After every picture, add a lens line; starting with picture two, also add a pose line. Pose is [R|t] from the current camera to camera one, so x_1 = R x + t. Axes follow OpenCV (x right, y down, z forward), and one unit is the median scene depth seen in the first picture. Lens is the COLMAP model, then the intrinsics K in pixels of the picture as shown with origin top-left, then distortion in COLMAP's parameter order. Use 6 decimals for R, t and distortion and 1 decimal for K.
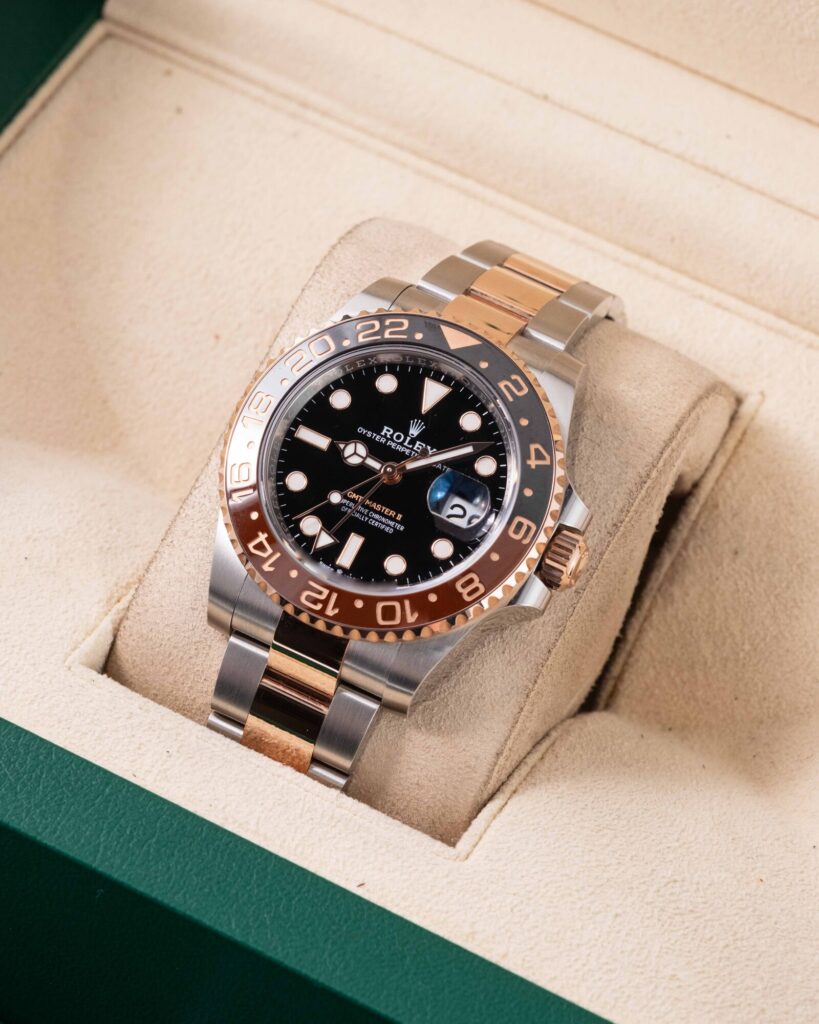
lens RADIAL K [[4452.5, 0, 427.2], [0, 4452.5, 473.9], [0, 0, 1]] dist [0.219600, 0.000000]
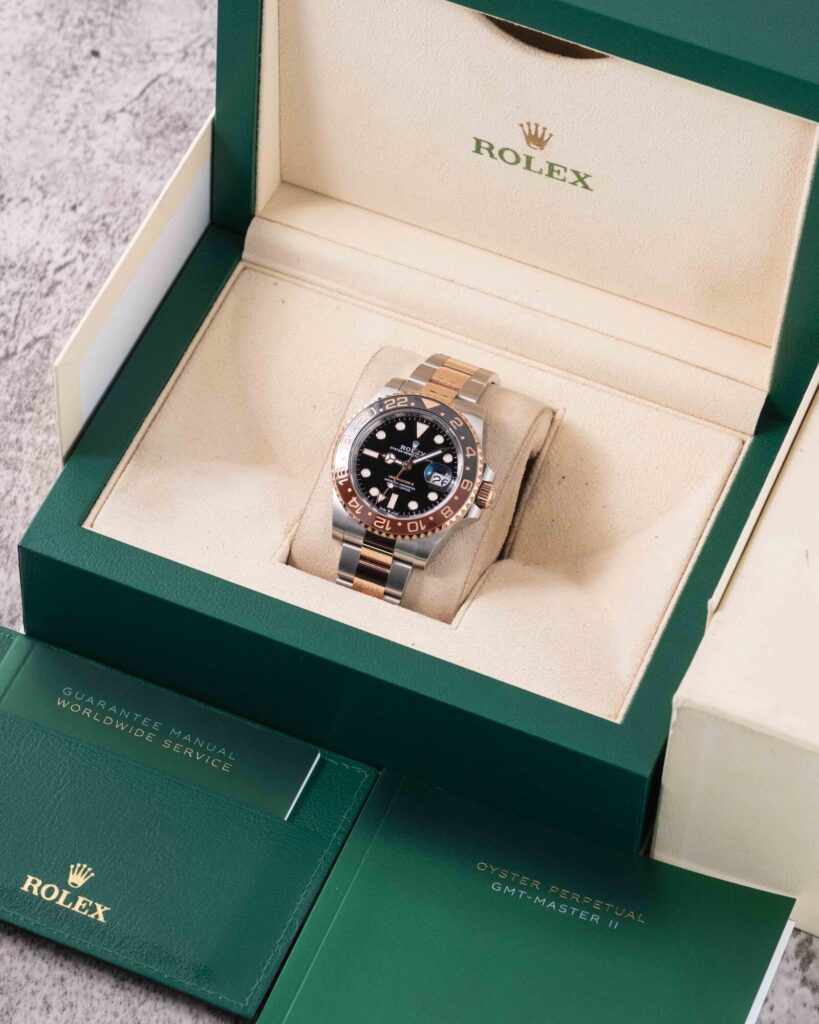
lens RADIAL K [[4452.5, 0, 411.8], [0, 4452.5, 513.2], [0, 0, 1]] dist [0.219600, 0.000000]
pose [[0.994391, -0.099662, 0.035411, -0.088296], [0.097933, 0.994054, 0.047594, -0.083757], [-0.039944, -0.043859, 0.998239, -1.274446]]
